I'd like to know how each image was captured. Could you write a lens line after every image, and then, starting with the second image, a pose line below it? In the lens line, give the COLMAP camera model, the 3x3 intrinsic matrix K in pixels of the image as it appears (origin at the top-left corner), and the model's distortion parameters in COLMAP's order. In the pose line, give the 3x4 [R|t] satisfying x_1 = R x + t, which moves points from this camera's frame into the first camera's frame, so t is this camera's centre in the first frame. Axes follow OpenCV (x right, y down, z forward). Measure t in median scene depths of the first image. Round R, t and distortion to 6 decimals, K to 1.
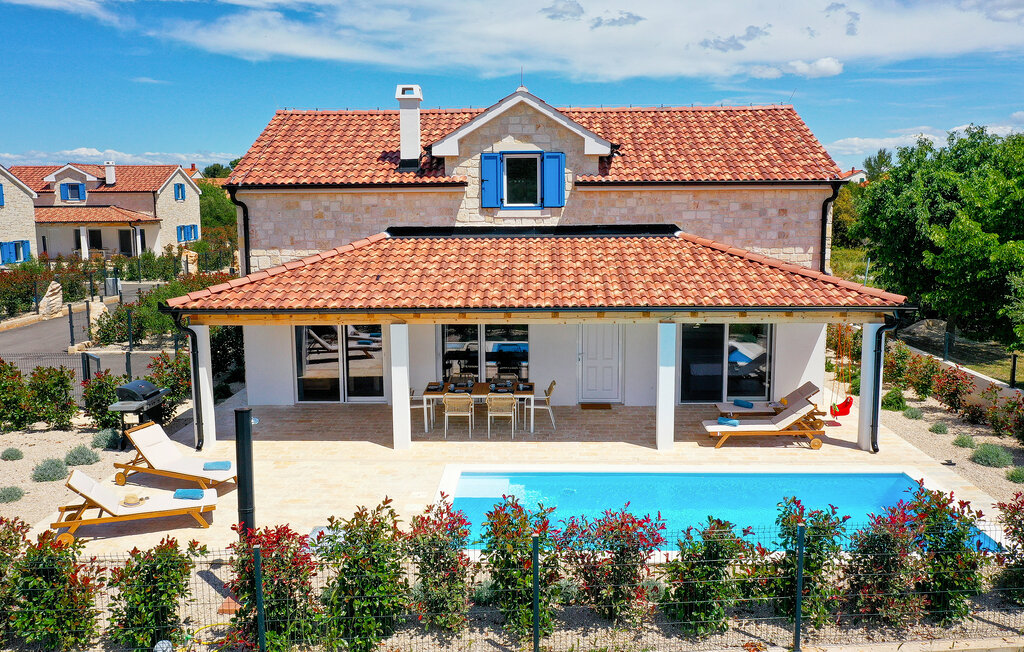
lens RADIAL K [[809.3, 0, 513.4], [0, 809.3, 322.4], [0, 0, 1]] dist [-0.001387, -0.008609]
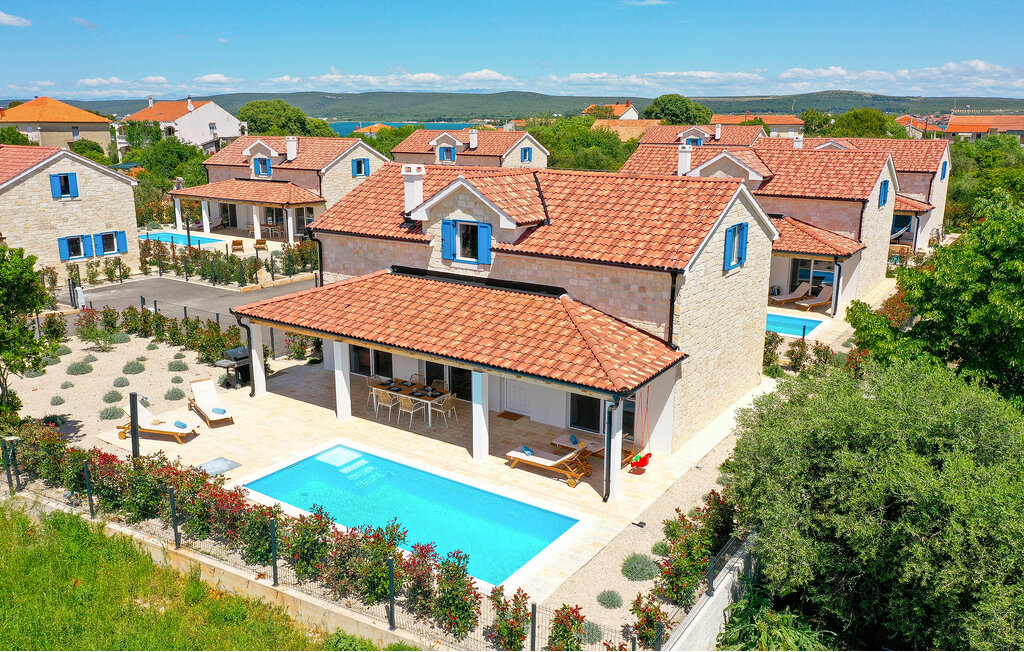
lens RADIAL K [[809.3, 0, 513.1], [0, 809.3, 328.6], [0, 0, 1]] dist [-0.001387, -0.008609]
pose [[0.842707, 0.145924, -0.518219, 0.789941], [-0.092063, 0.987447, 0.128343, -0.212291], [0.530442, -0.060447, 0.845563, -0.102717]]
